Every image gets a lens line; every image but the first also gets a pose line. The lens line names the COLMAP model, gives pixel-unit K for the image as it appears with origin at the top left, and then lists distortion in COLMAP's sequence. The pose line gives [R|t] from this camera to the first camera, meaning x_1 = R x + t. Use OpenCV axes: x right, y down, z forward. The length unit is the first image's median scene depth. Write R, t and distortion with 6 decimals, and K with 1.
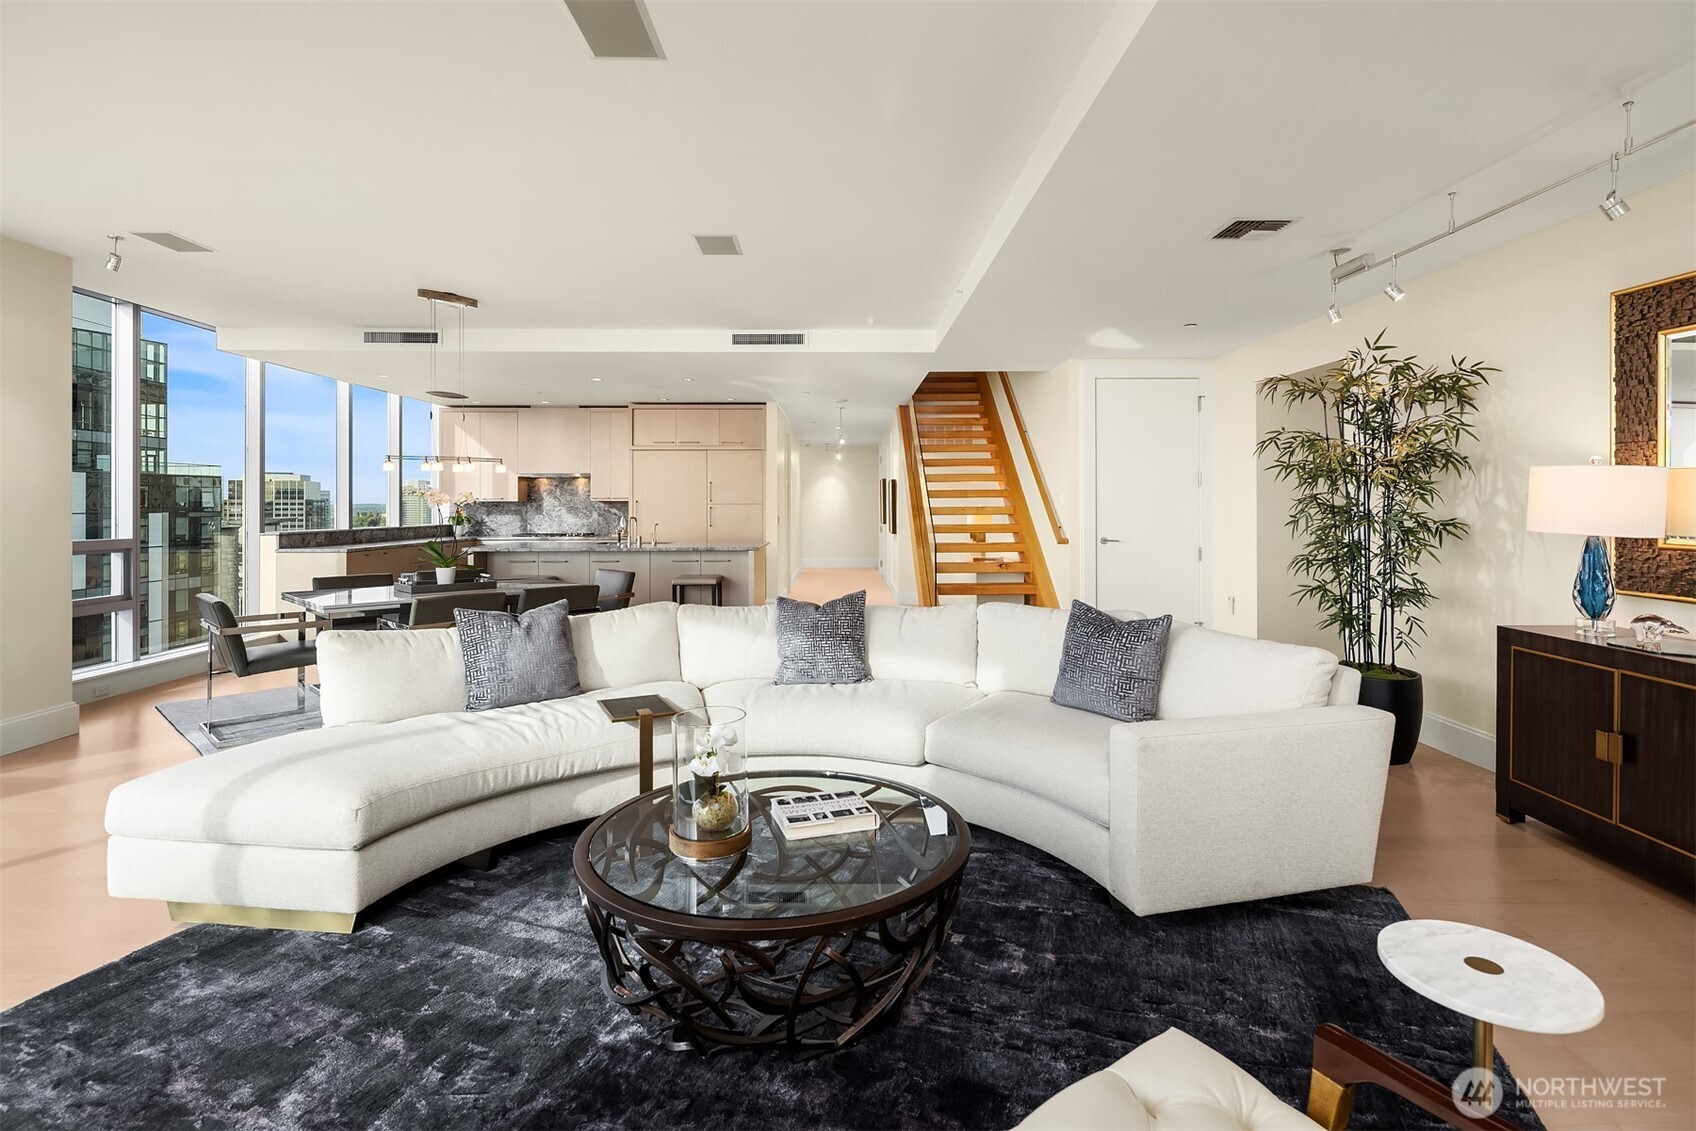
lens RADIAL K [[811.5, 0, 853.9], [0, 811.5, 498.4], [0, 0, 1]] dist [0.002319, -0.009390]
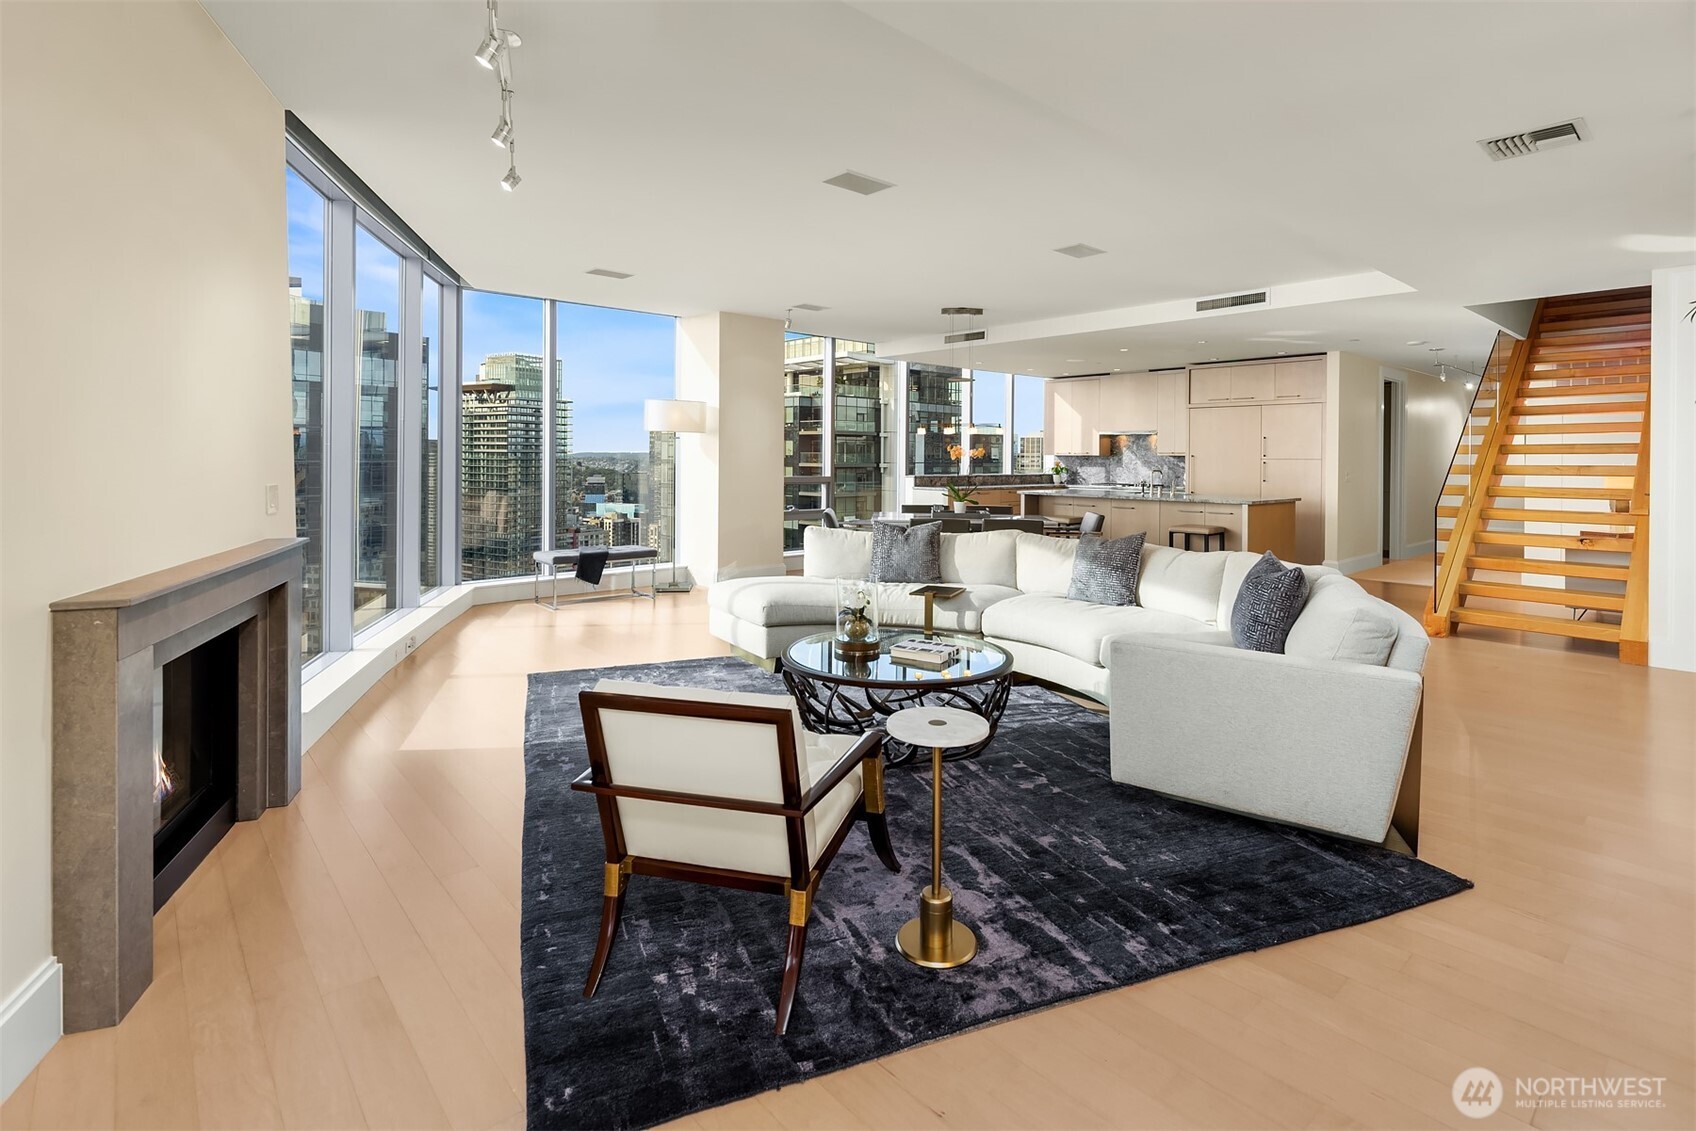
lens RADIAL K [[814.5, 0, 848.7], [0, 814.5, 452.7], [0, 0, 1]] dist [-0.000311, -0.000116]
pose [[0.644216, 0.002629, -0.764839, 0.255203], [-0.002437, 0.999996, 0.001386, -0.001079], [0.764840, 0.000971, 0.644219, -0.036065]]
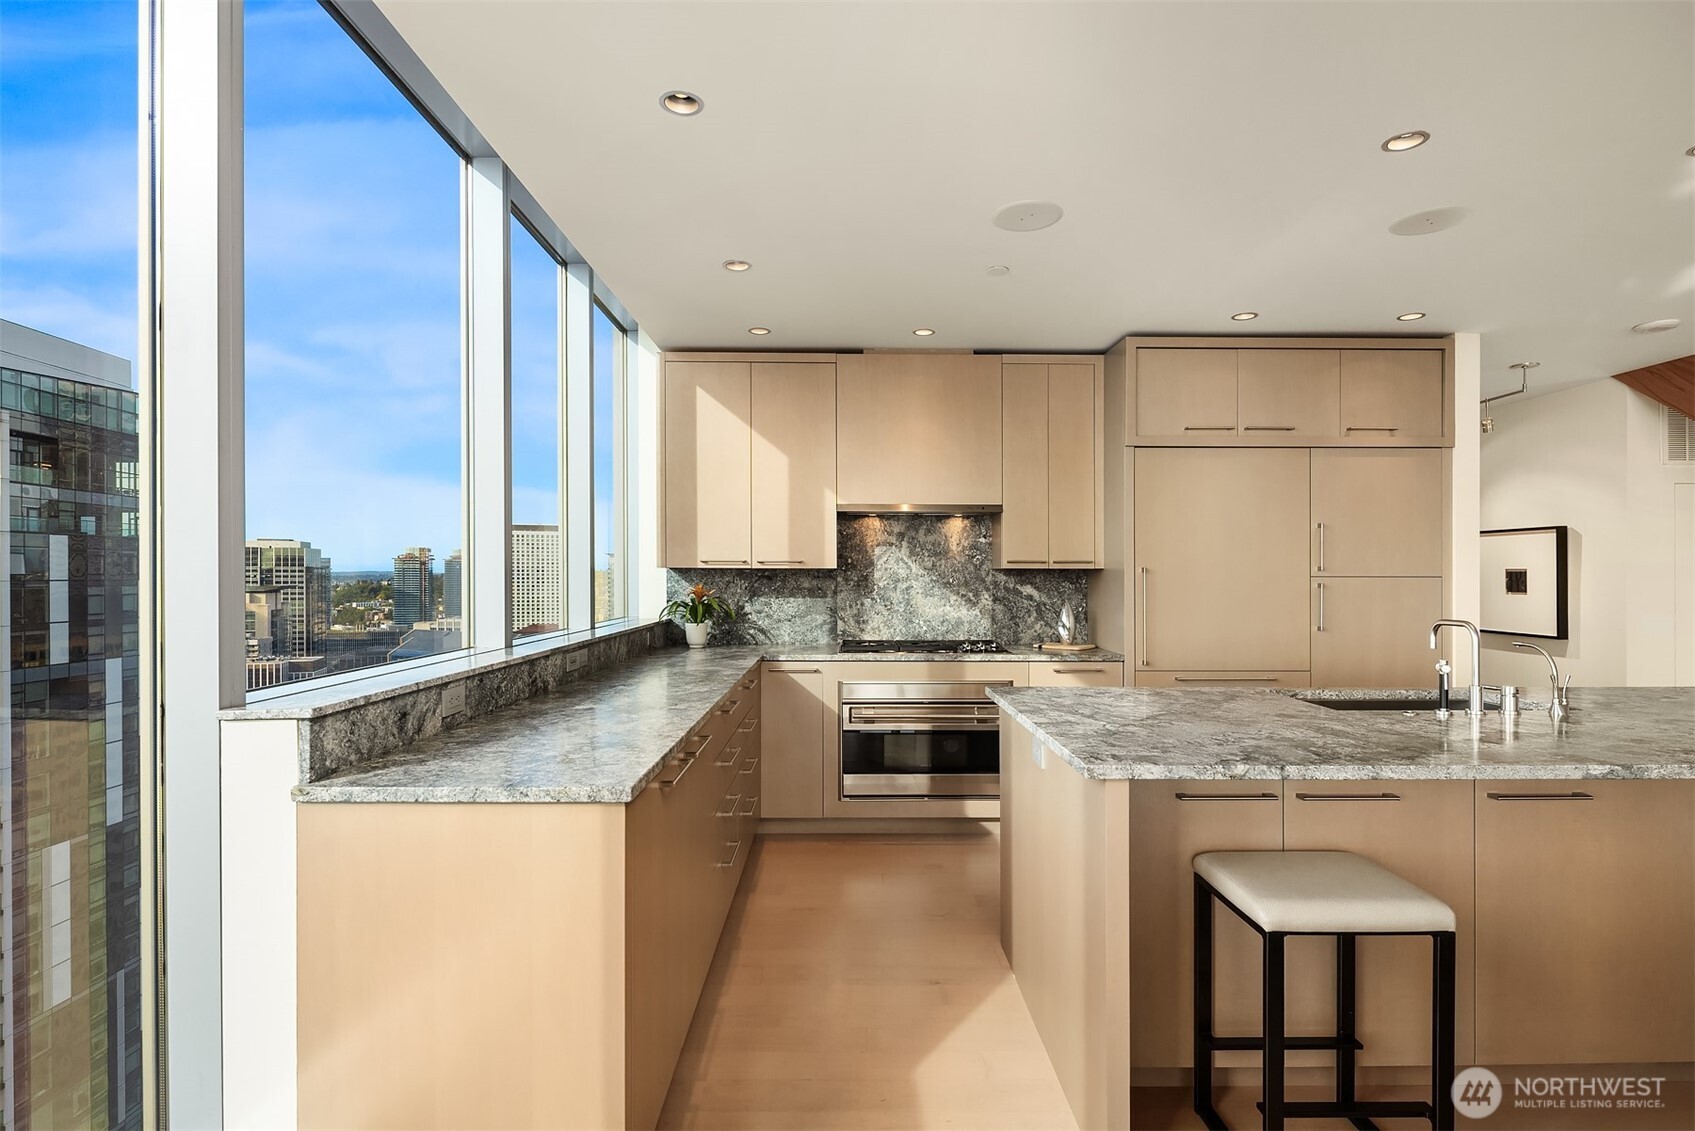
lens RADIAL K [[821.1, 0, 847.5], [0, 821.1, 565.5], [0, 0, 1]] dist [-0.000319, 0.000104]
pose [[0.999927, 0.004019, -0.011413, -0.405742], [-0.004048, 0.999988, -0.002591, 0.003351], [0.011402, 0.002637, 0.999932, 0.563345]]
